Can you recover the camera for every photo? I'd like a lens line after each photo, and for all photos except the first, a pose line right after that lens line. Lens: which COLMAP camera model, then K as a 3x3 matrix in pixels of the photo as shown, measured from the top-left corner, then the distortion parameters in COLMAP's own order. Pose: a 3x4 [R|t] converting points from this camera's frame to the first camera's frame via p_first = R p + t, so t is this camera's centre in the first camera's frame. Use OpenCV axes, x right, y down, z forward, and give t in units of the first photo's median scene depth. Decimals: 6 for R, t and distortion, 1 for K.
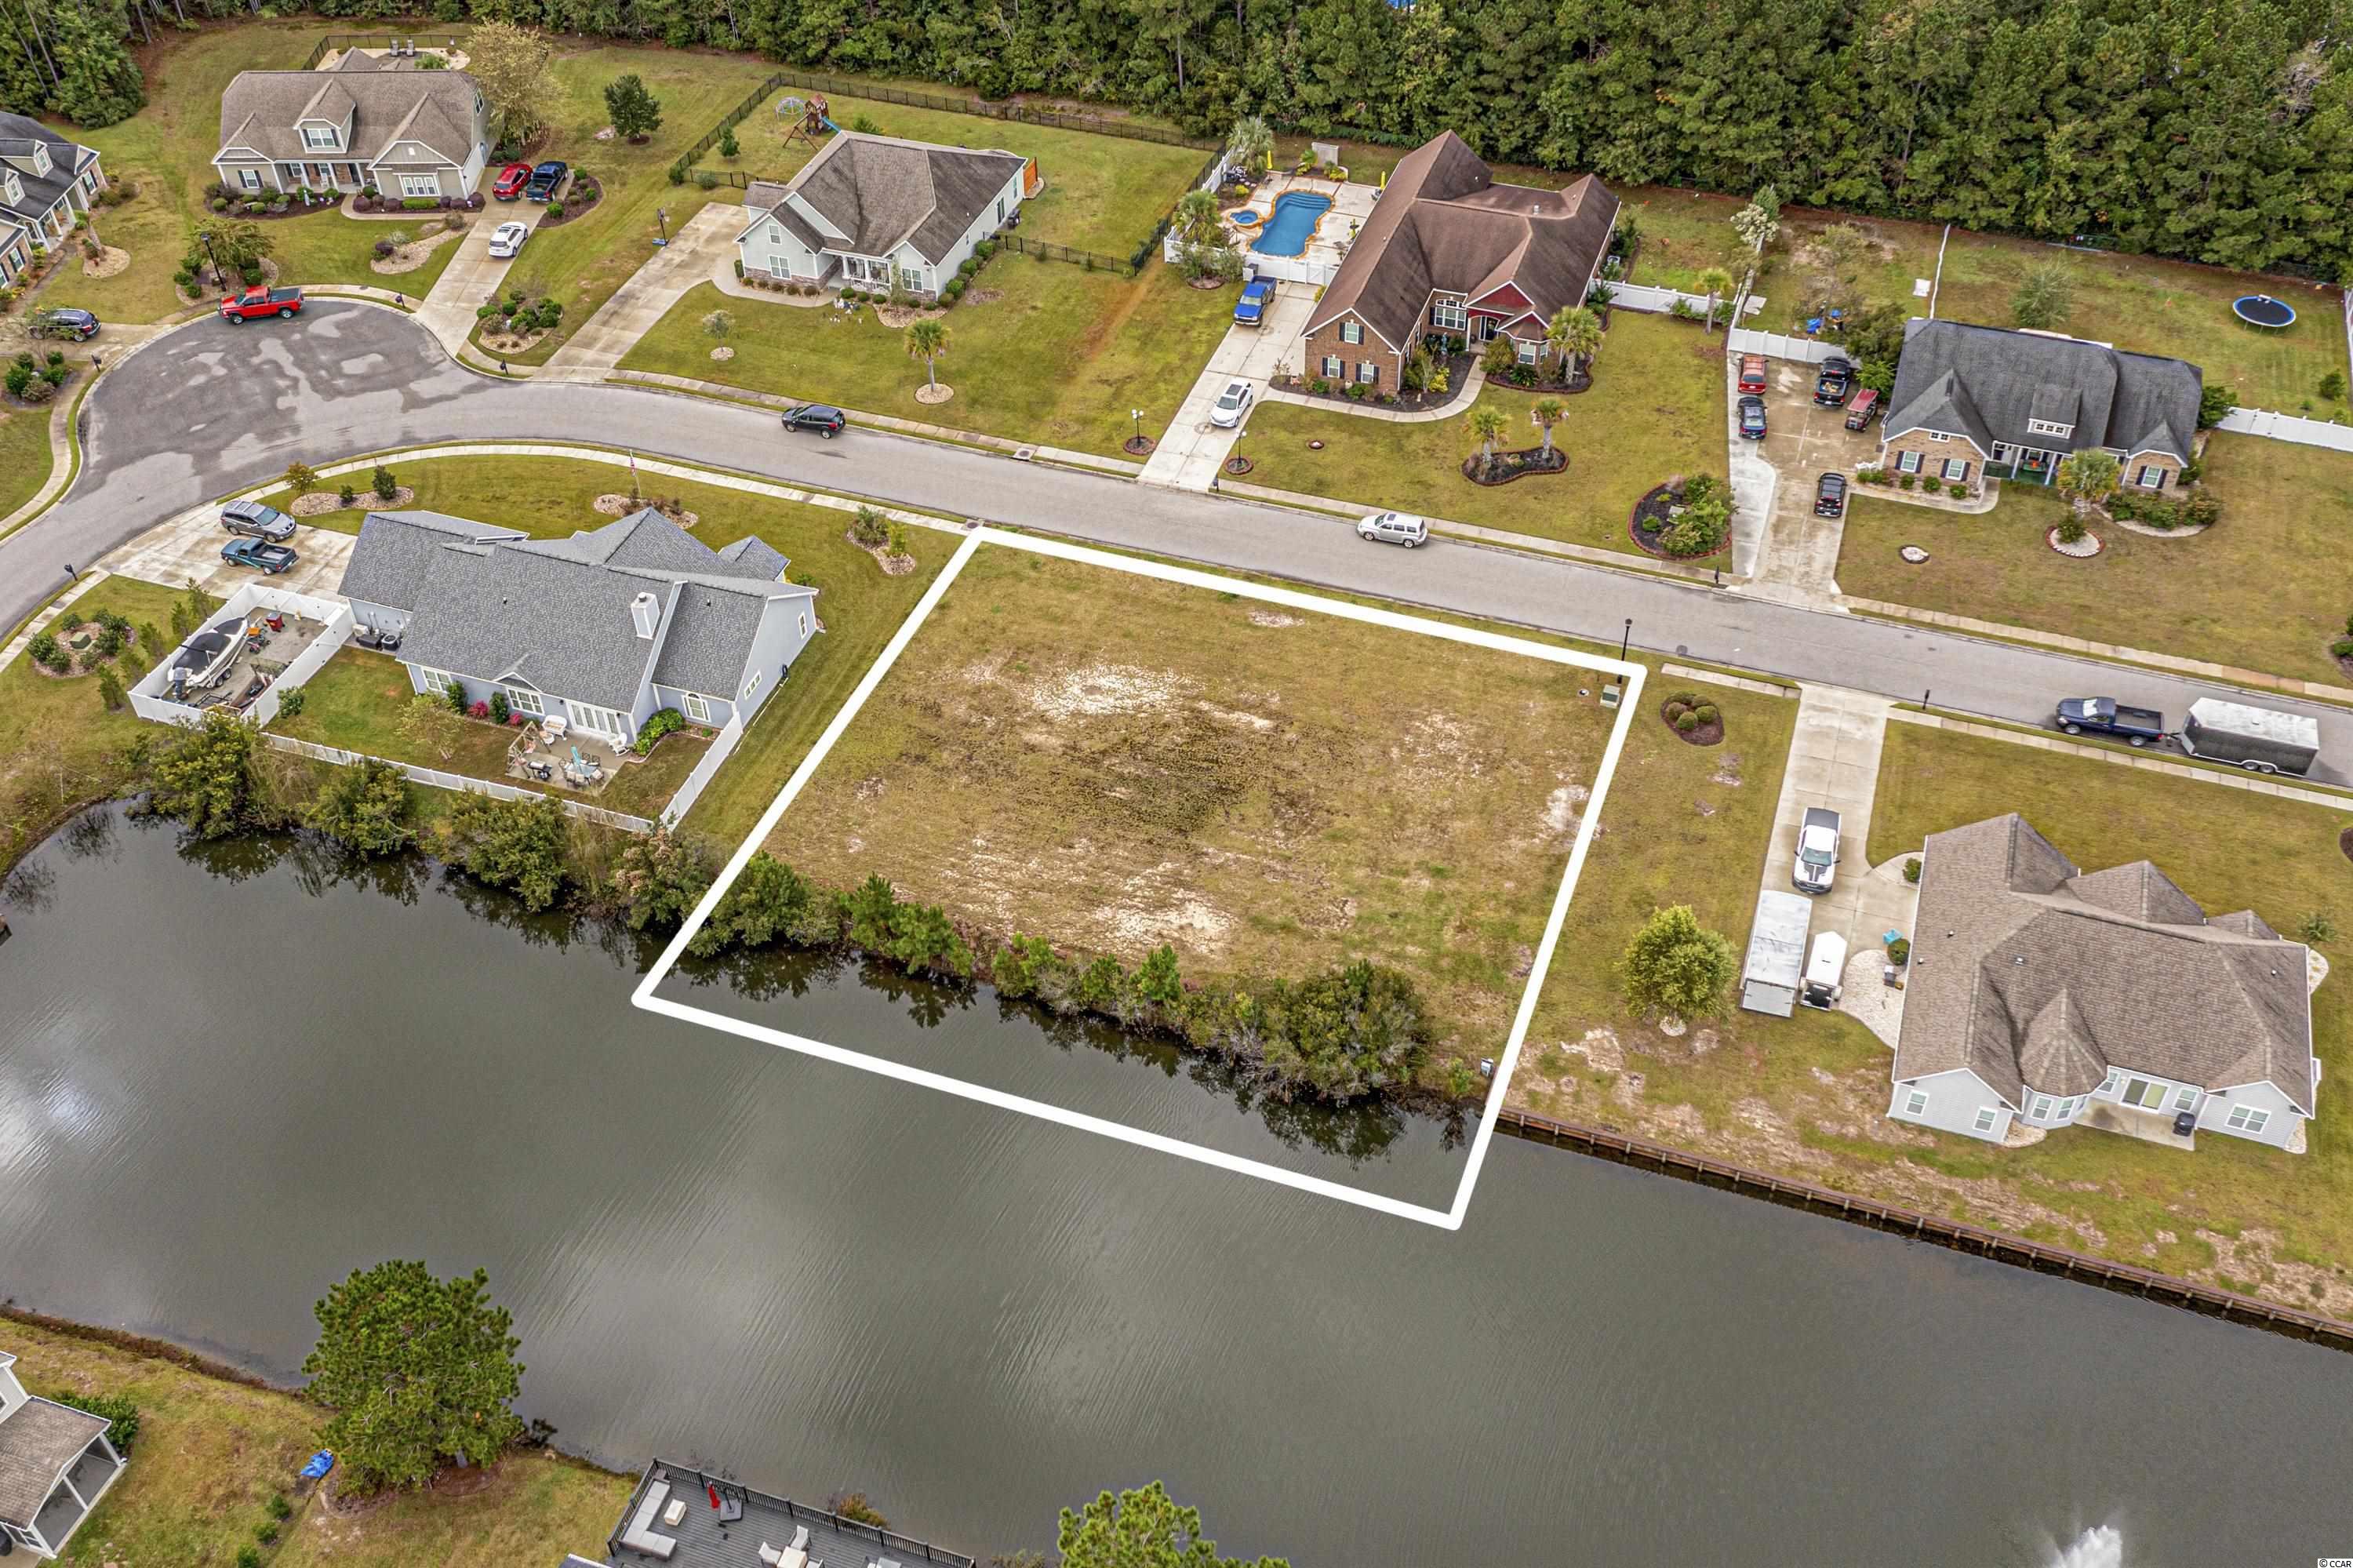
lens RADIAL K [[2202.7, 0, 1204.4], [0, 2202.7, 782.3], [0, 0, 1]] dist [-0.035566, 0.095432]
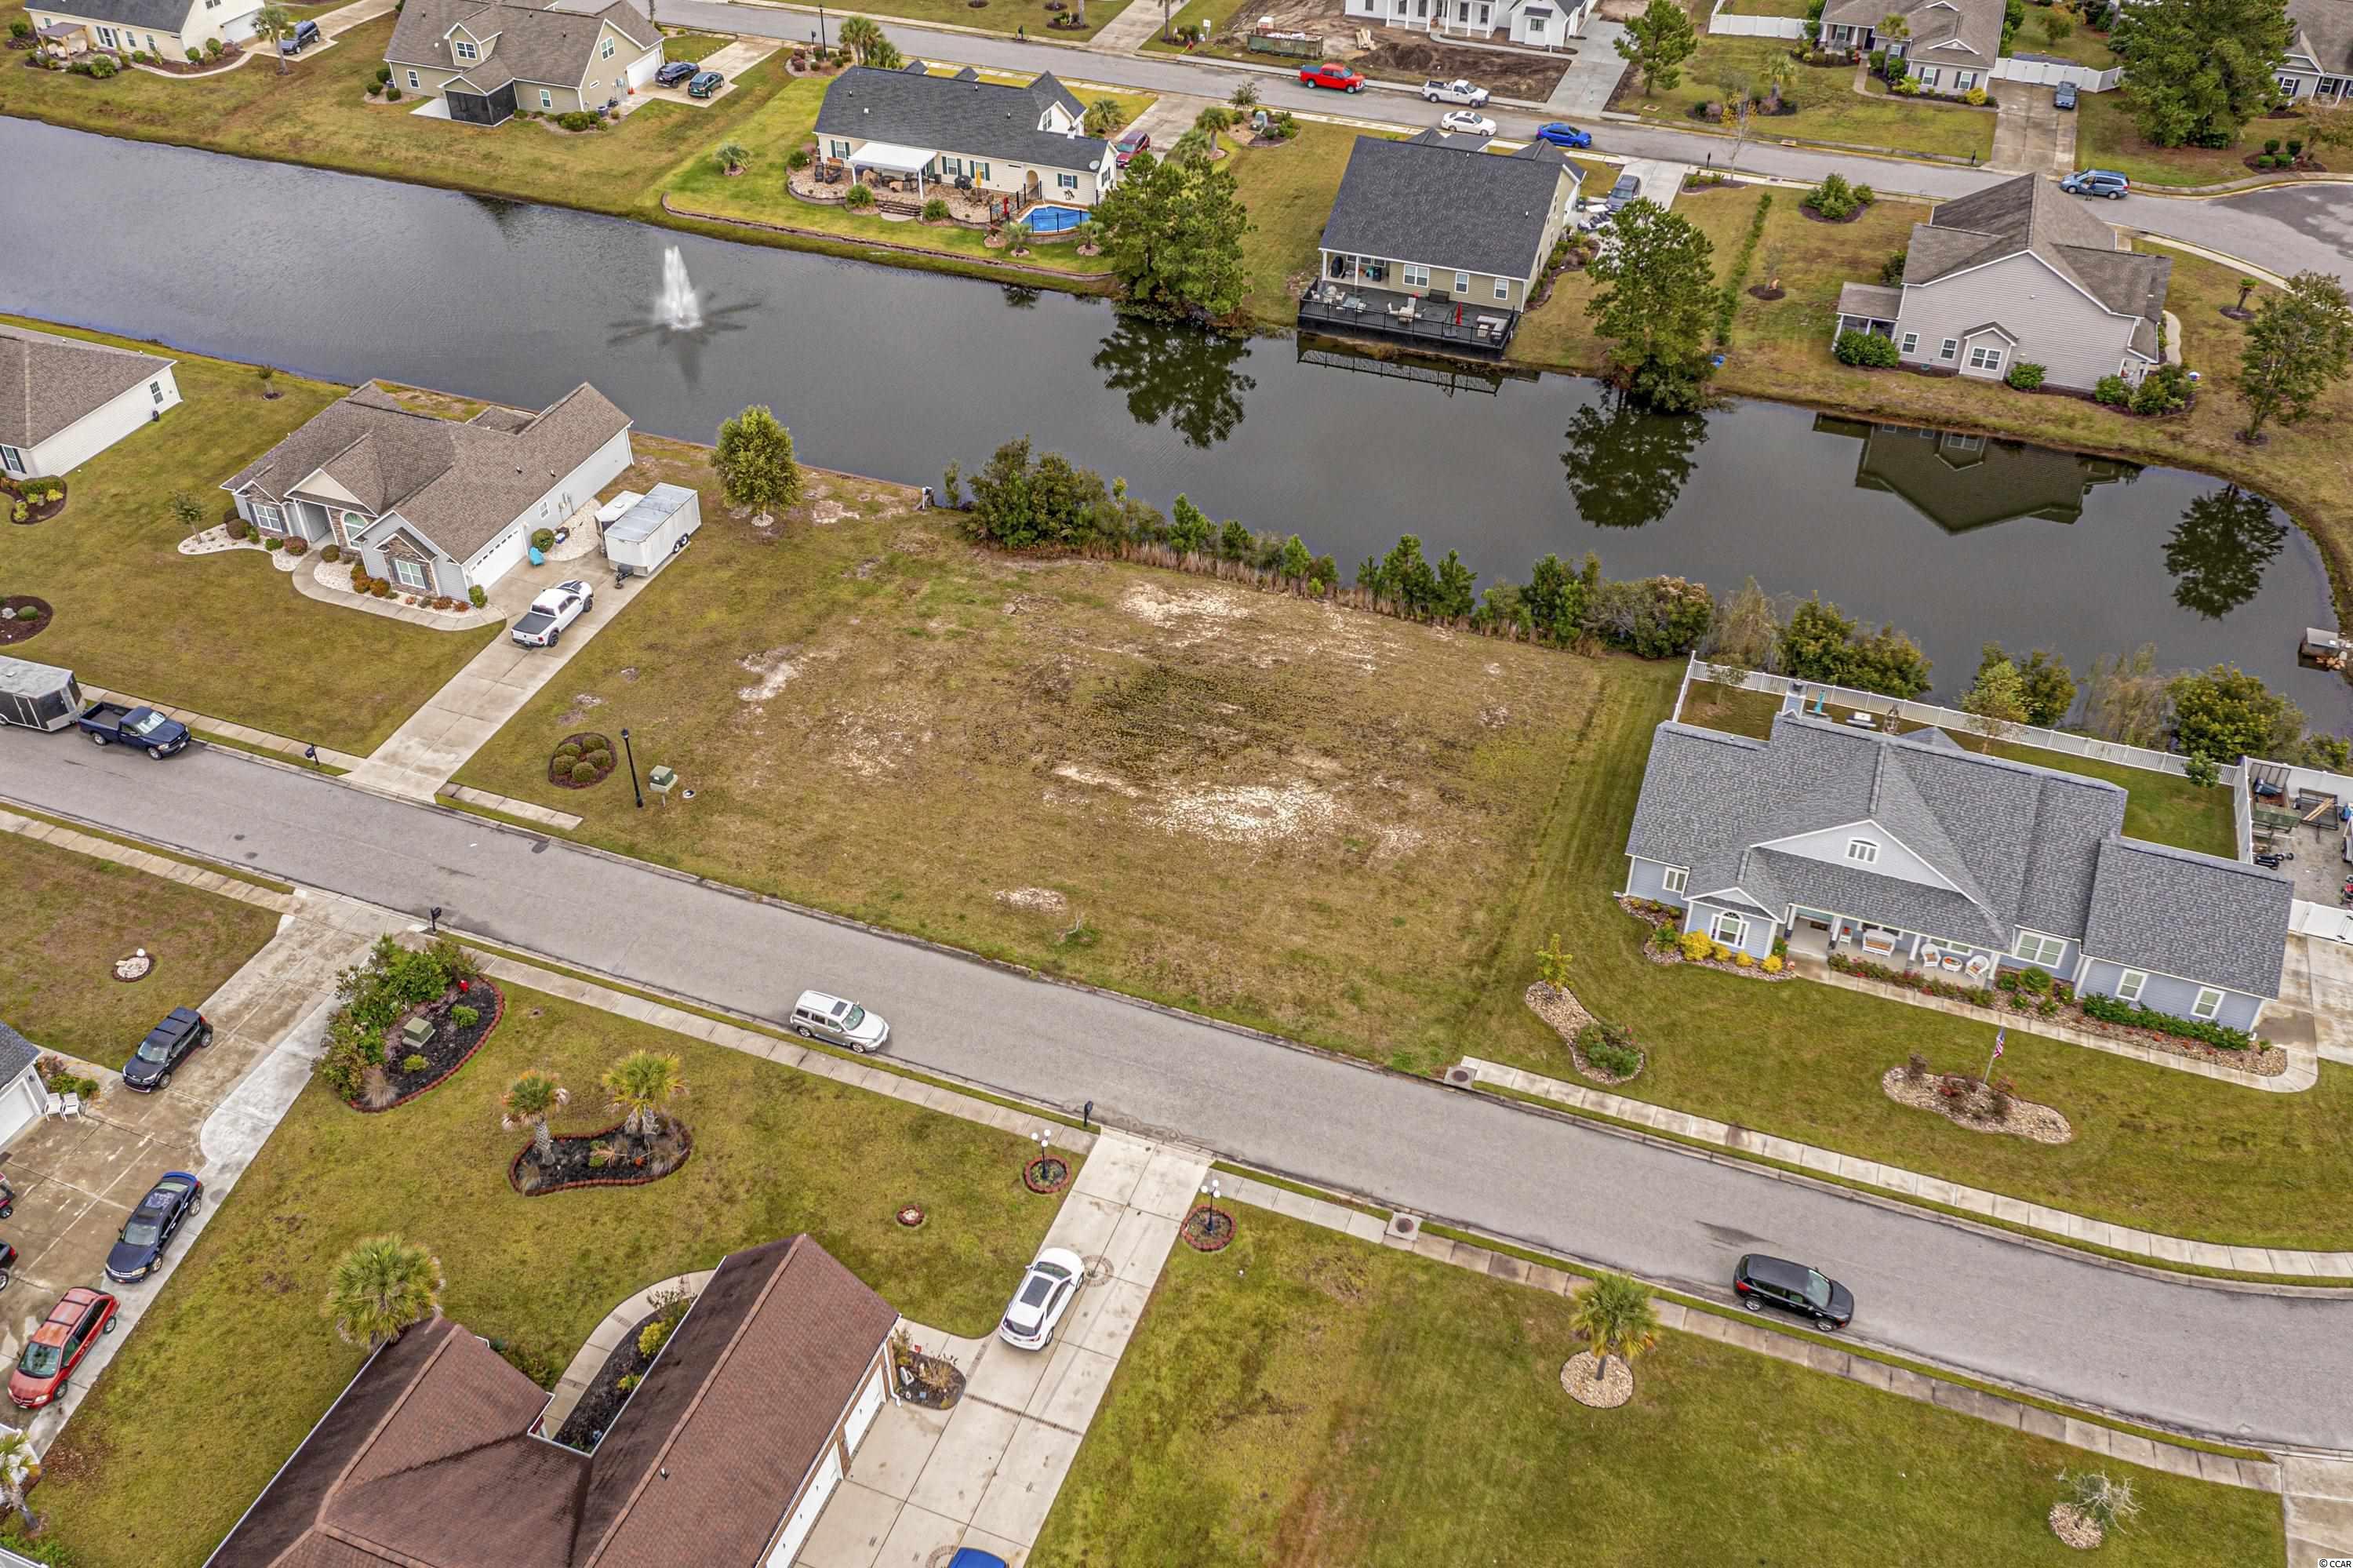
lens RADIAL K [[2022.6, 0, 1175.2], [0, 2022.6, 730.6], [0, 0, 1]] dist [-0.025830, 0.061724]
pose [[-0.999391, -0.007845, 0.033994, -0.038502], [0.032291, 0.160891, 0.986444, -0.722024], [-0.013208, 0.986941, -0.160539, 0.975926]]
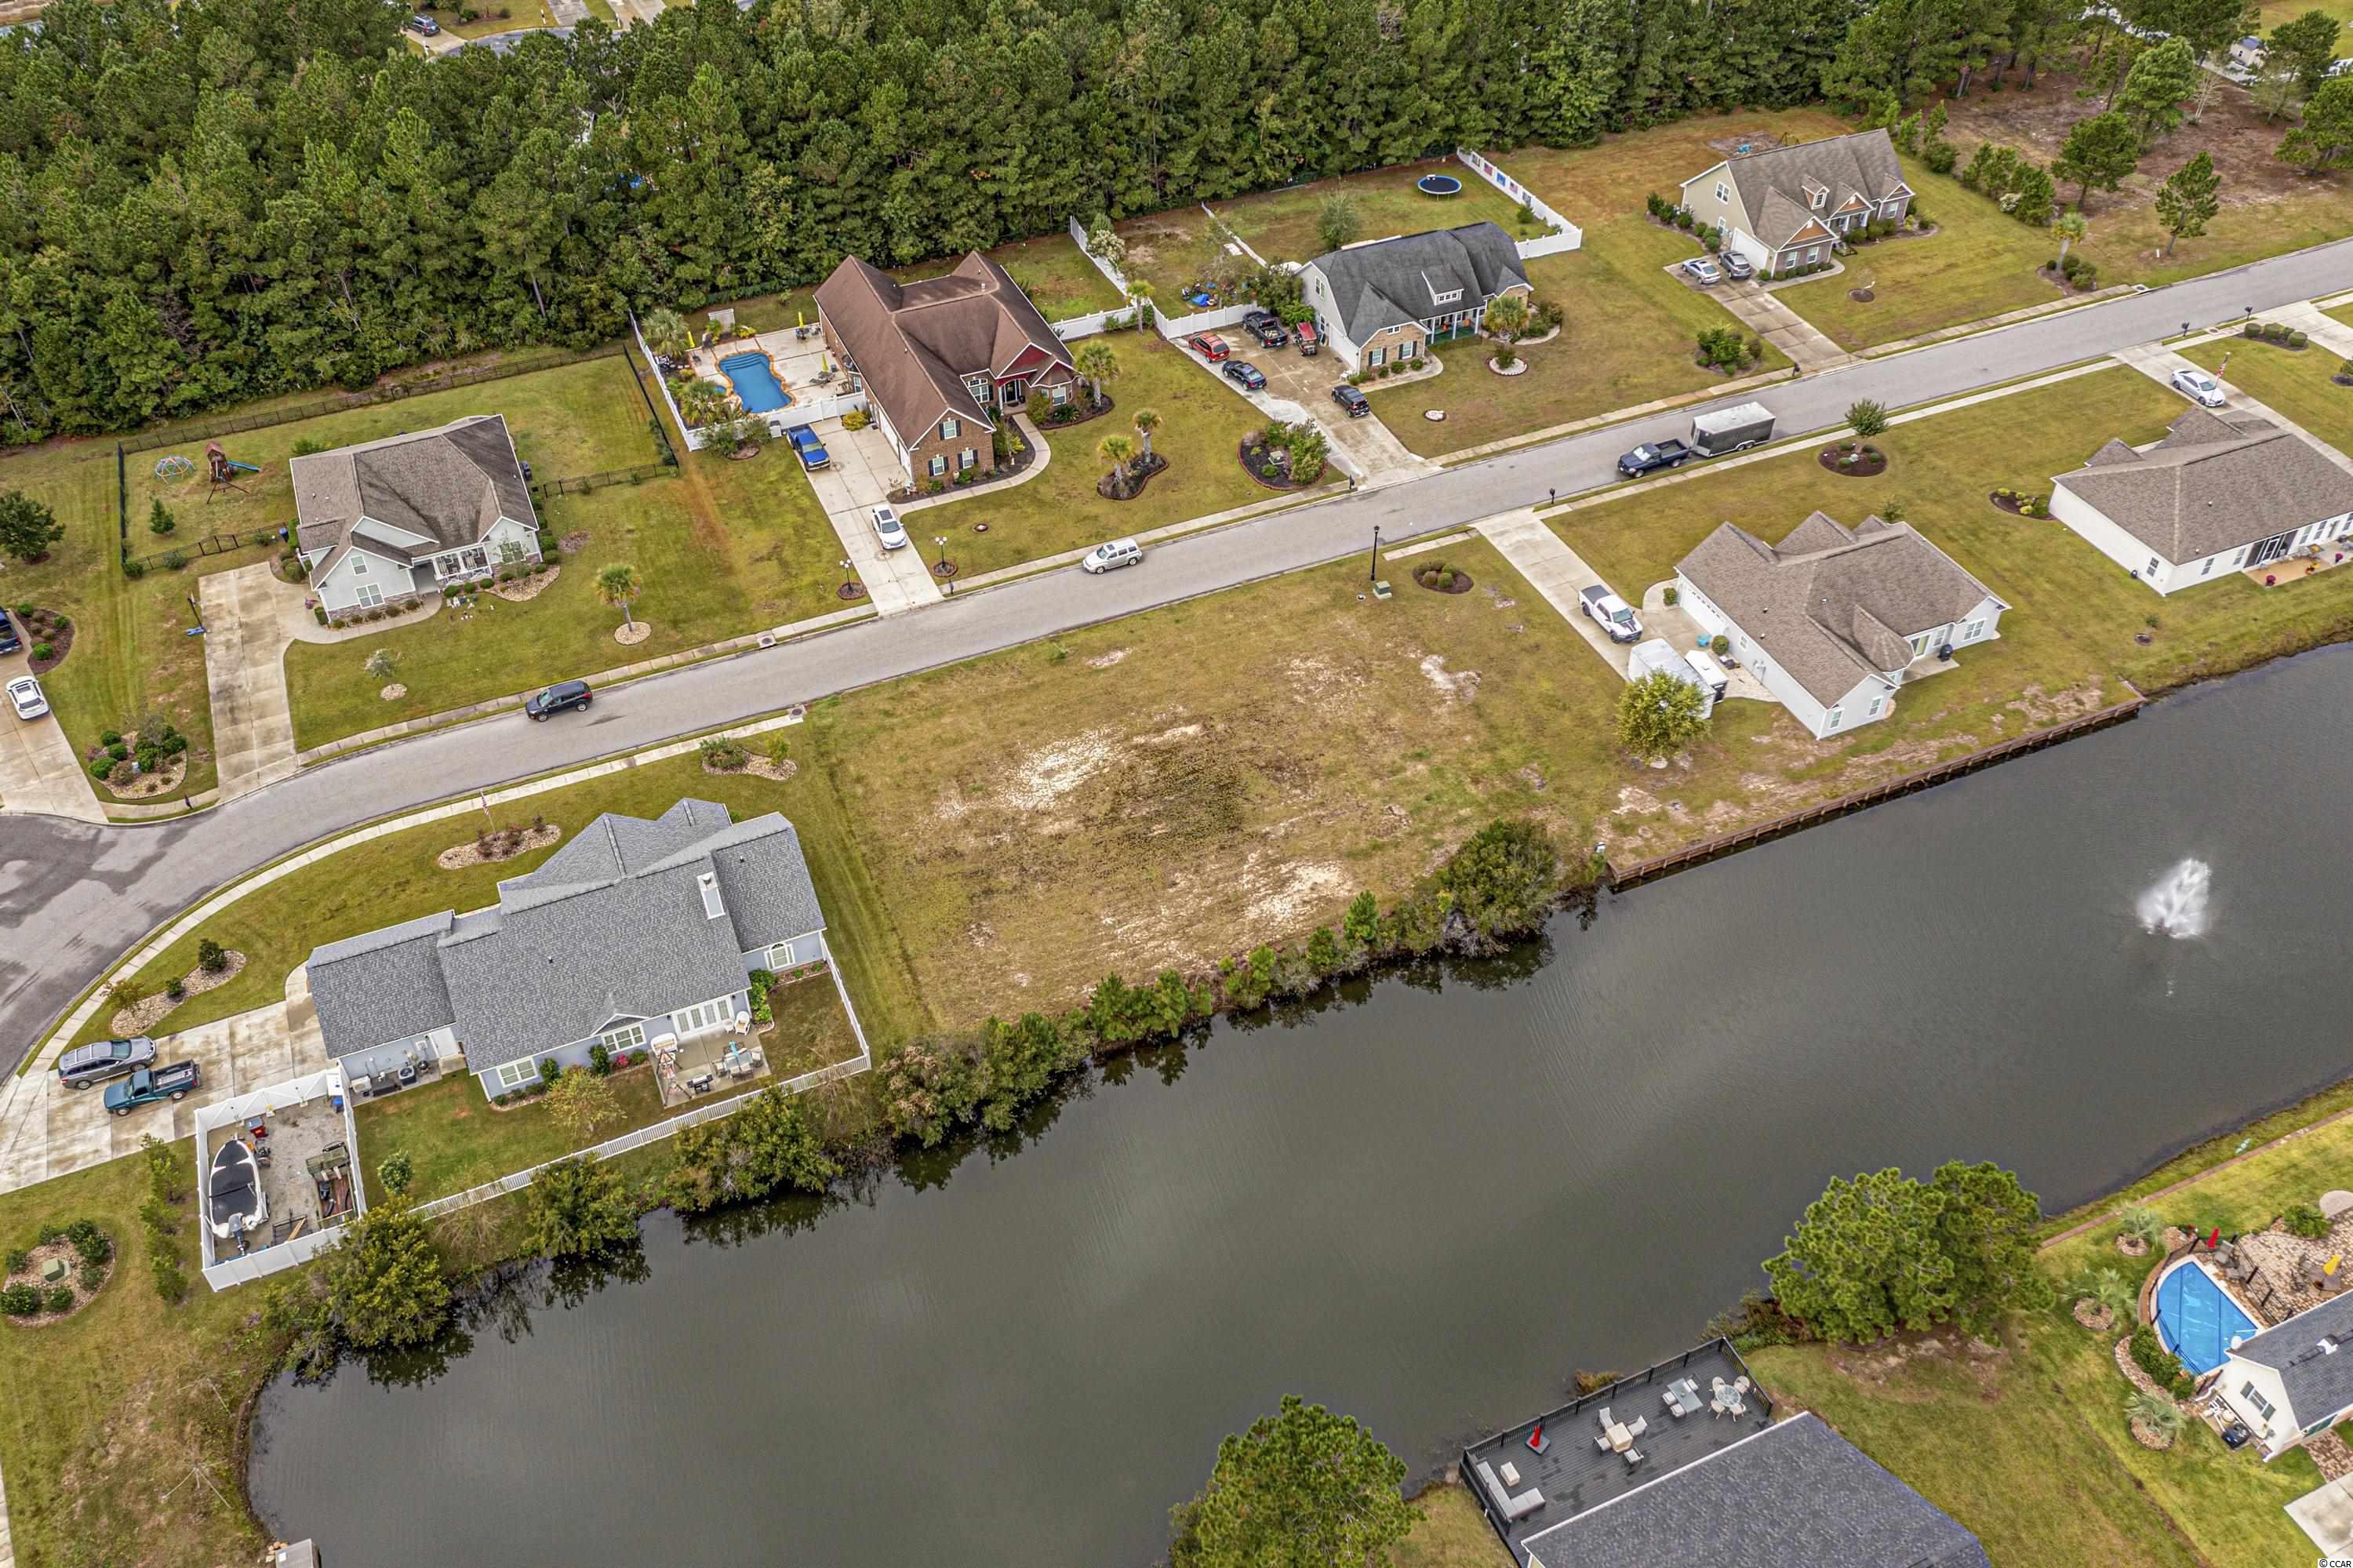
lens RADIAL K [[1936.2, 0, 1176.5], [0, 1936.2, 784.0], [0, 0, 1]] dist [-0.027473, 0.069853]
pose [[0.739645, -0.448571, 0.501706, -0.442566], [0.457947, 0.881740, 0.113222, -0.105813], [-0.493163, 0.146011, 0.857596, 0.116963]]
